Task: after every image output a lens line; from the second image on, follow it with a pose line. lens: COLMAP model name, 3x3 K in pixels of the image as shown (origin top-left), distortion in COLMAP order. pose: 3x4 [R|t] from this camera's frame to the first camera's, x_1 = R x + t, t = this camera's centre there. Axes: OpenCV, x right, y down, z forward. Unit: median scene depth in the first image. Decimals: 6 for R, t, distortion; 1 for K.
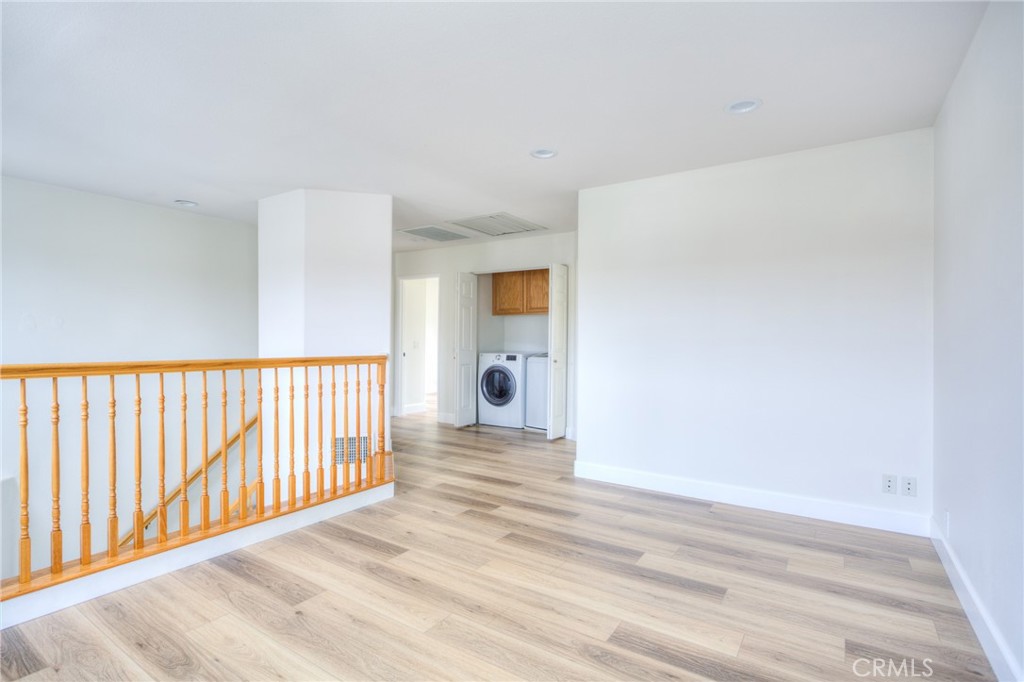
lens RADIAL K [[498.2, 0, 516.3], [0, 498.2, 342.6], [0, 0, 1]] dist [-0.018905, 0.005927]
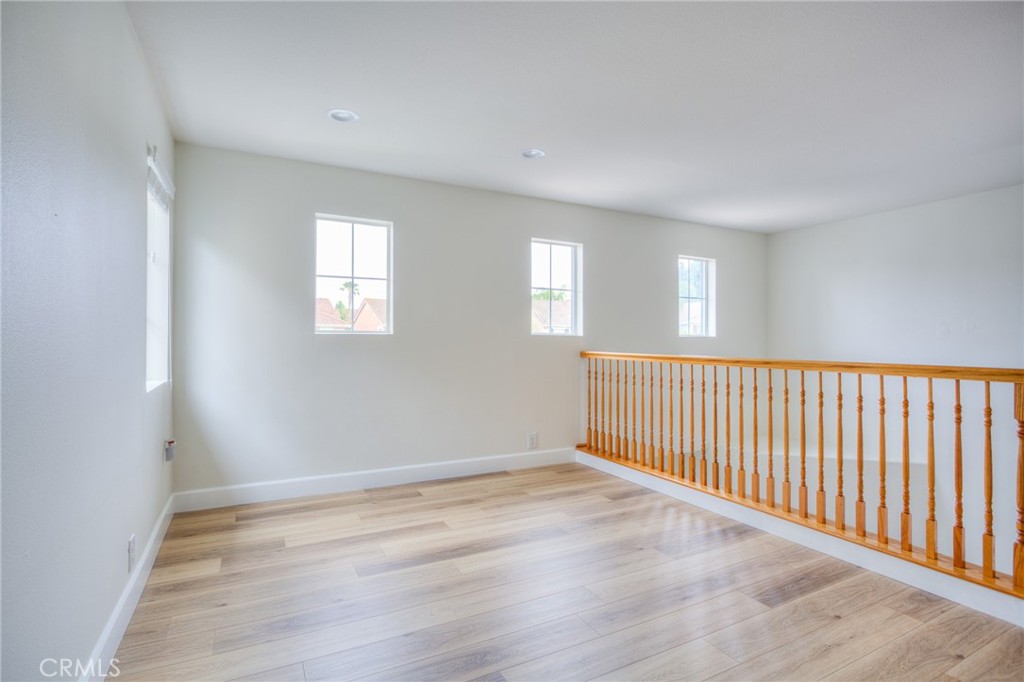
lens RADIAL K [[498.2, 0, 516.1], [0, 498.2, 339.7], [0, 0, 1]] dist [-0.018905, 0.005927]
pose [[-0.483582, -0.010308, -0.875239, 0.734211], [-0.010925, 0.999924, -0.005740, 0.002588], [0.875231, 0.006787, -0.483657, 1.130213]]
